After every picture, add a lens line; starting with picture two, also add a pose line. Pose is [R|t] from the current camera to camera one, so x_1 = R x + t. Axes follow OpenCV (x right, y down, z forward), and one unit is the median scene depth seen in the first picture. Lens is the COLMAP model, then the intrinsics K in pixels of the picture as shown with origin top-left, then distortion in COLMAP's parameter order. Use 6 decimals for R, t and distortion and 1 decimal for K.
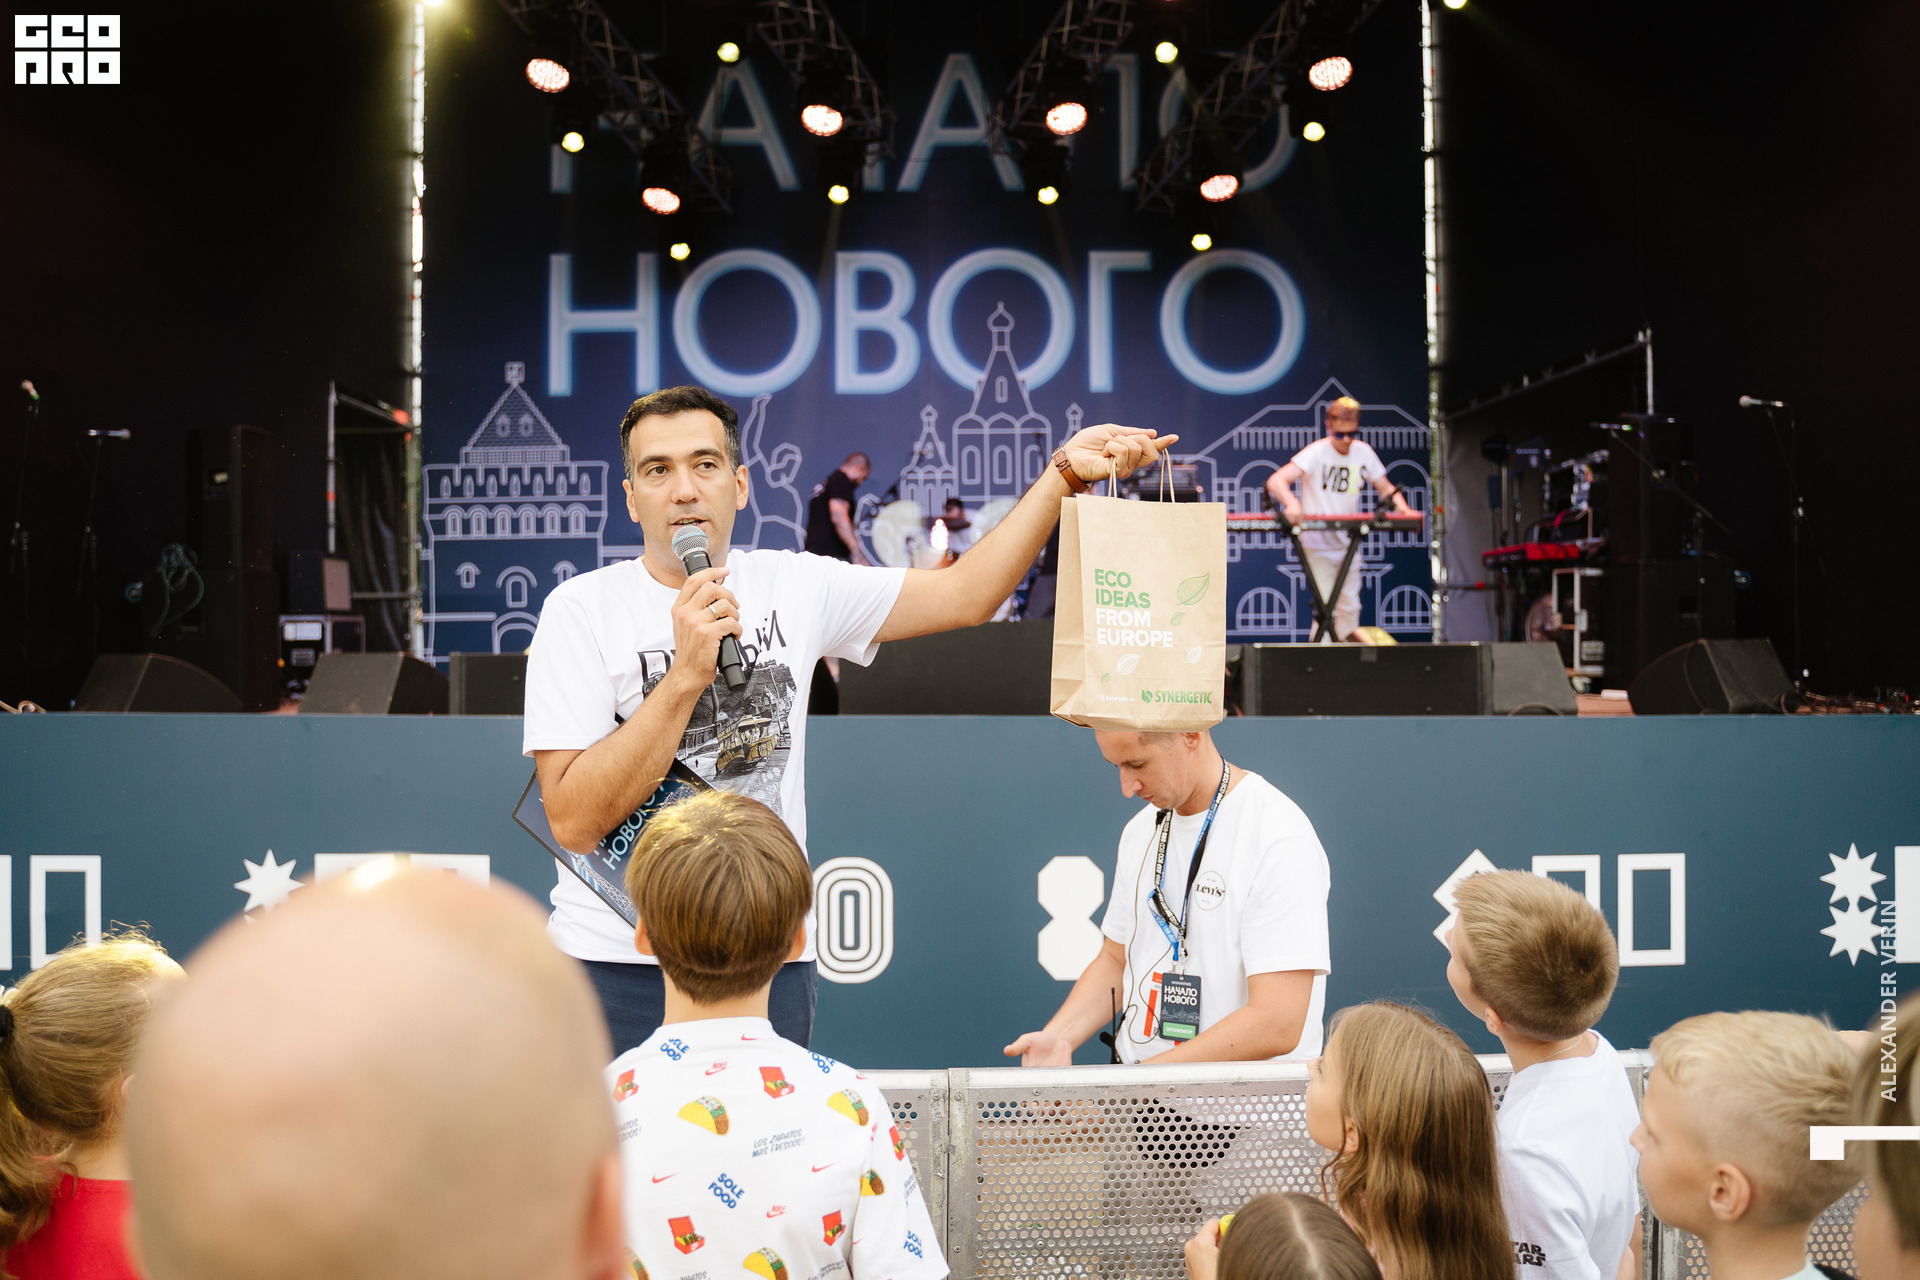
lens RADIAL K [[1567.4, 0, 960.0], [0, 1567.4, 640.0], [0, 0, 1]] dist [-0.101221, 0.068291]
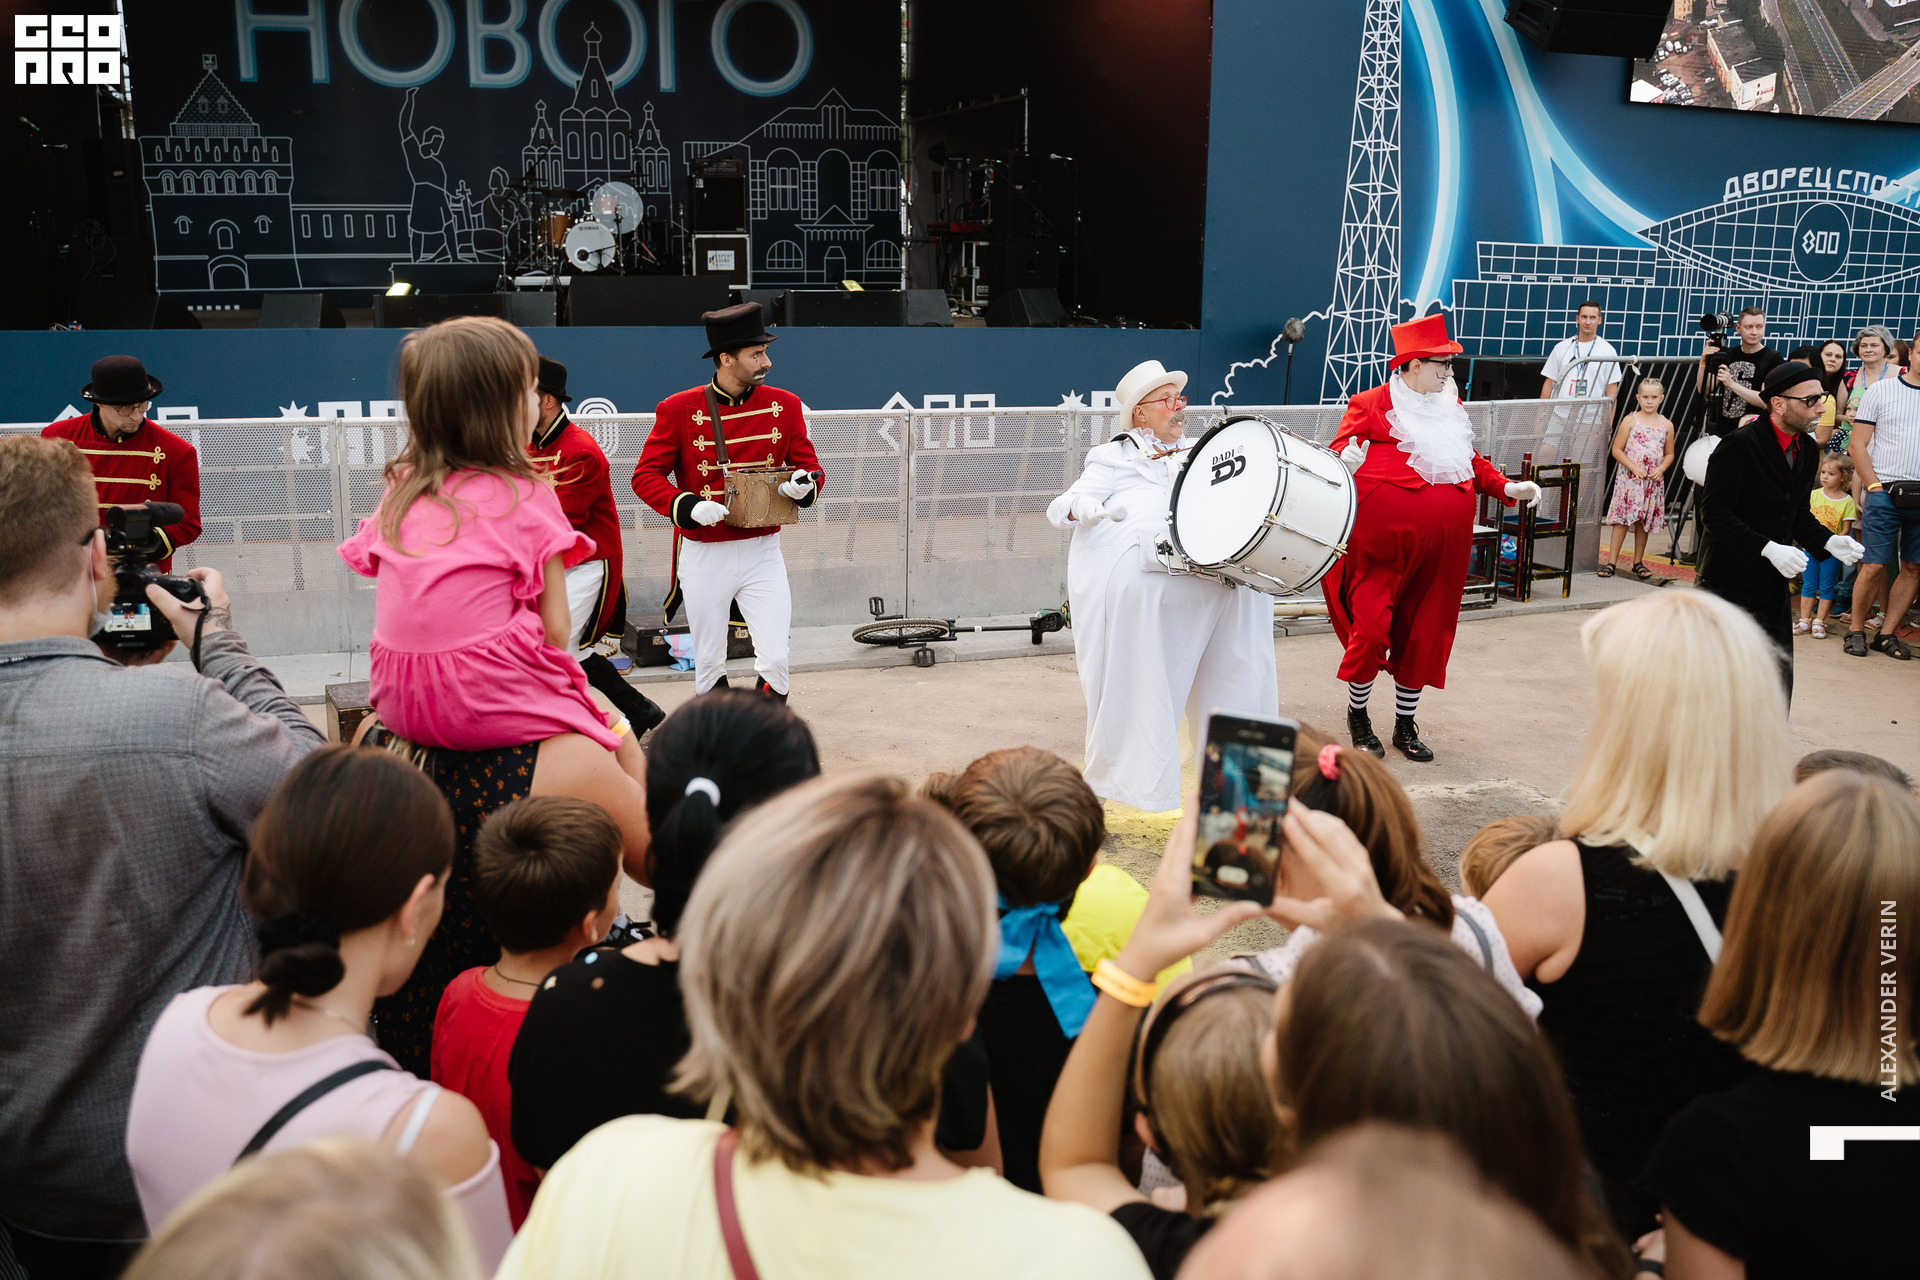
lens RADIAL K [[1567.4, 0, 960.0], [0, 1567.4, 640.0], [0, 0, 1]] dist [-0.101221, 0.068291]
pose [[0.951555, -0.056631, 0.302219, -0.105047], [-0.016973, 0.971720, 0.235525, -0.015878], [-0.307010, -0.229244, 0.923684, -0.452439]]
